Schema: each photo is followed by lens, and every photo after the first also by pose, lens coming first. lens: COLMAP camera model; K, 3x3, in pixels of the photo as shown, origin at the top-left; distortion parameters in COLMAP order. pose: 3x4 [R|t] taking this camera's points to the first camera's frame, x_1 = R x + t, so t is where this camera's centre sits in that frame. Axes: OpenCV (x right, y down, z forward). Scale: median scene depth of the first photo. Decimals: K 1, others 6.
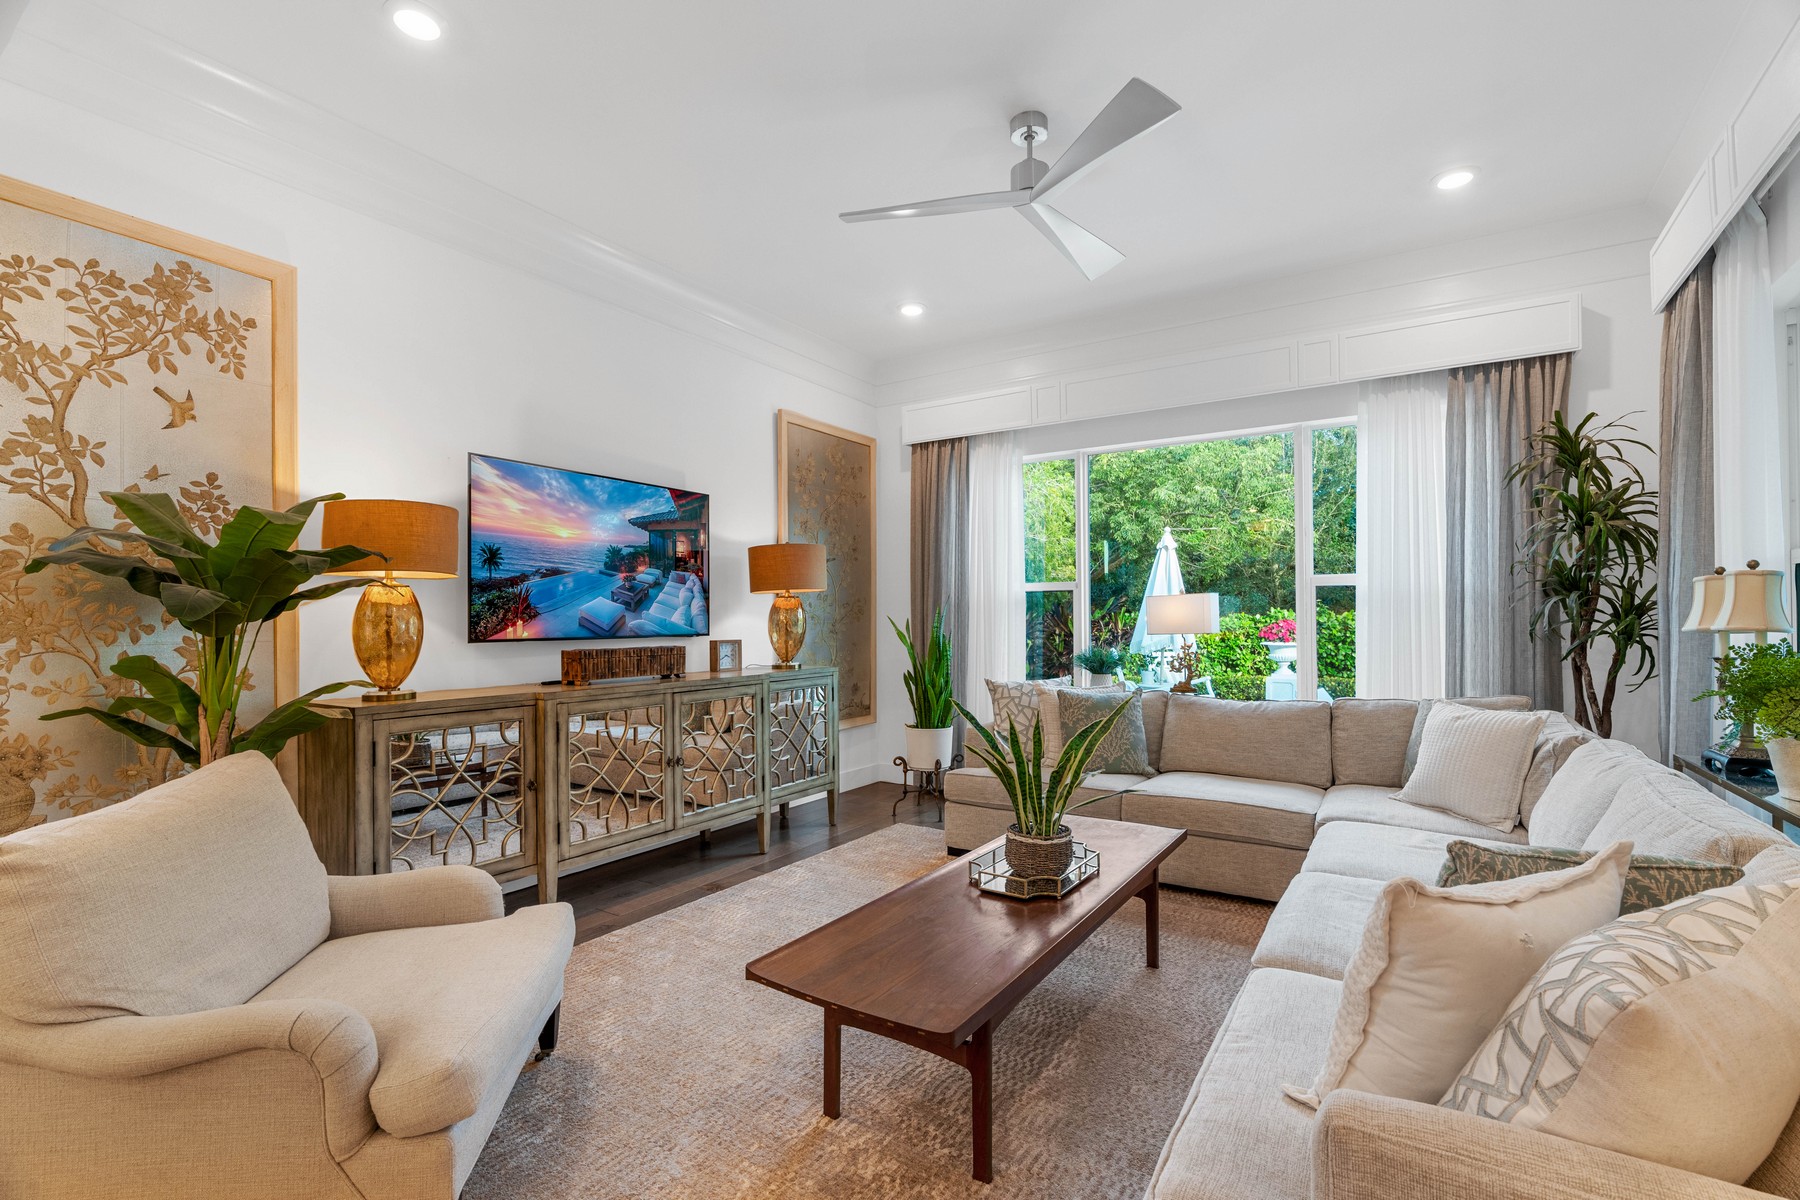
lens RADIAL K [[822.3, 0, 898.3], [0, 822.3, 617.7], [0, 0, 1]] dist [-0.002210, -0.000085]
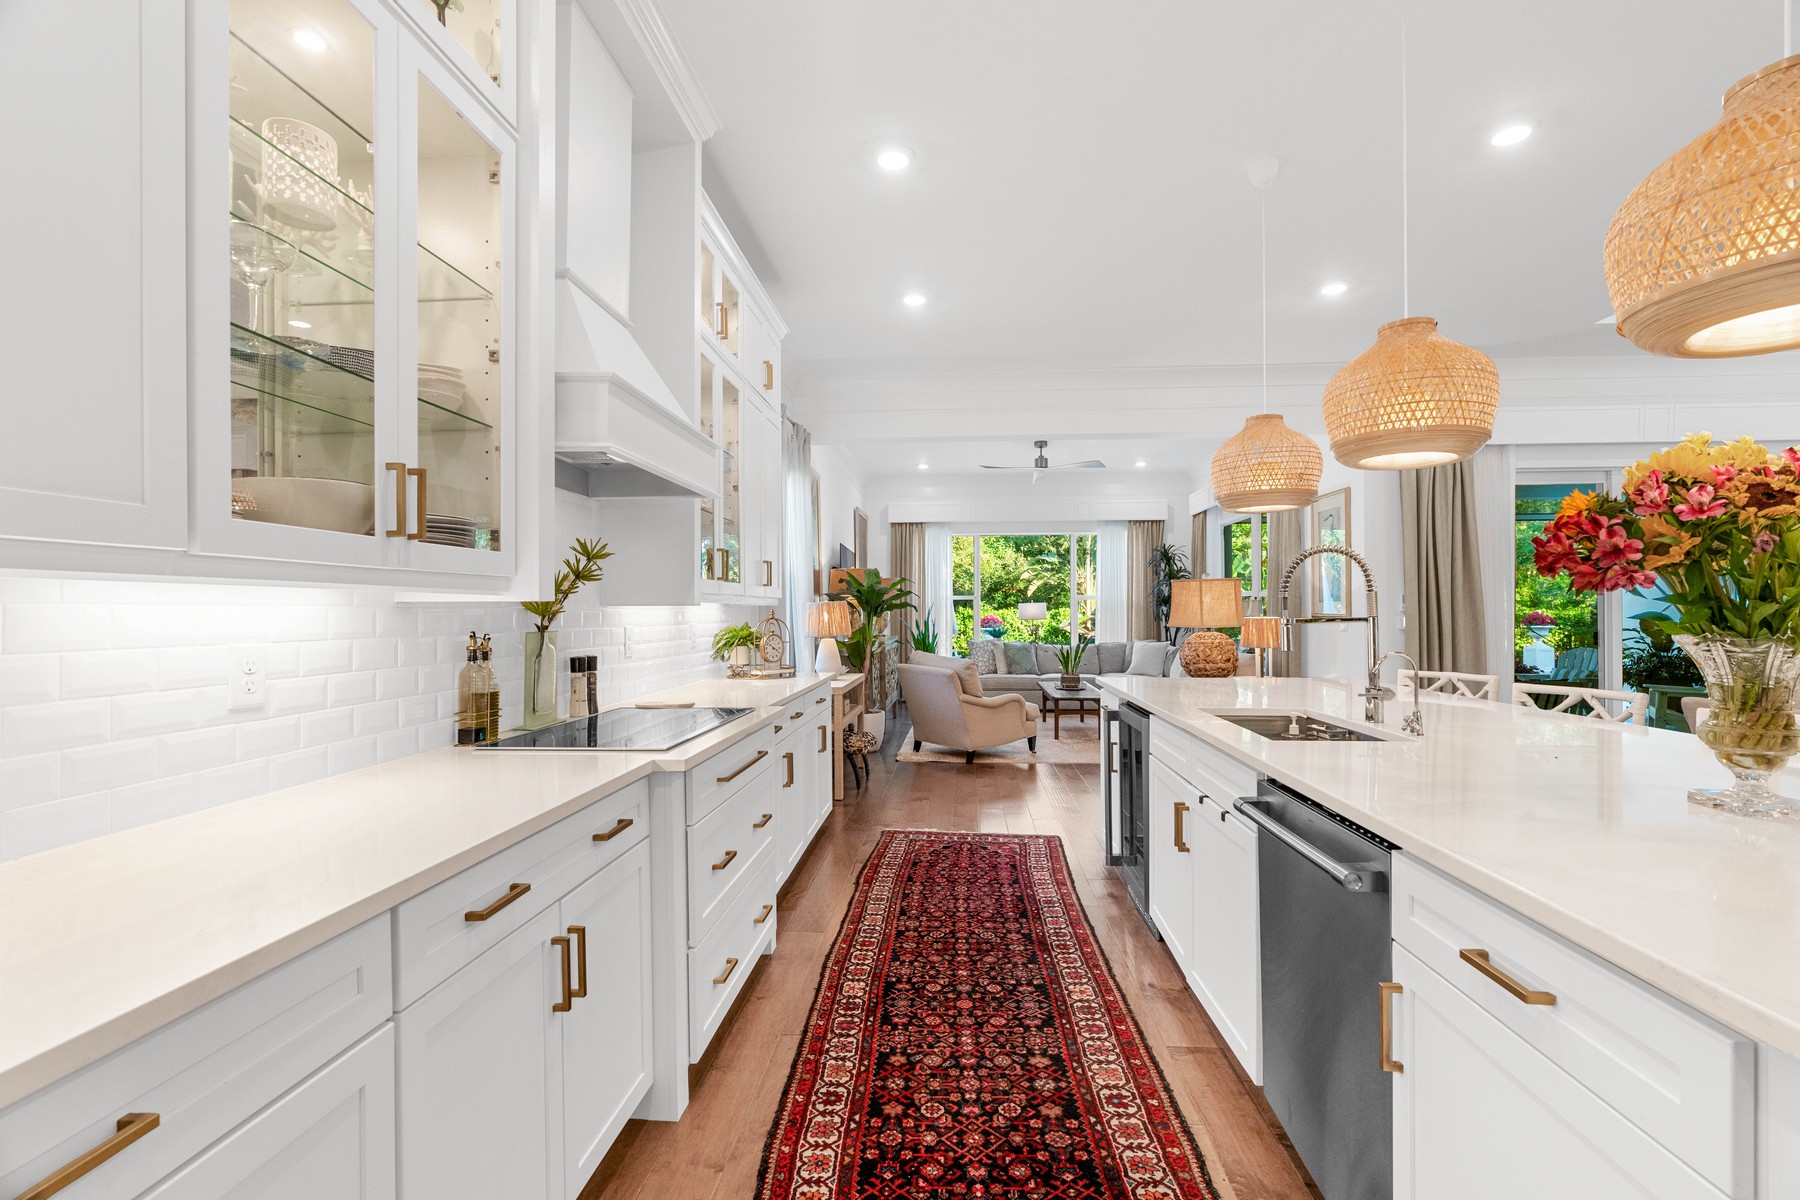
lens RADIAL K [[822.3, 0, 898.3], [0, 822.3, 617.7], [0, 0, 1]] dist [-0.002210, -0.000085]
pose [[0.881078, -0.001797, 0.472967, -1.352511], [-0.000568, 0.999988, 0.004856, 0.004001], [-0.472970, -0.004547, 0.881067, -1.085901]]
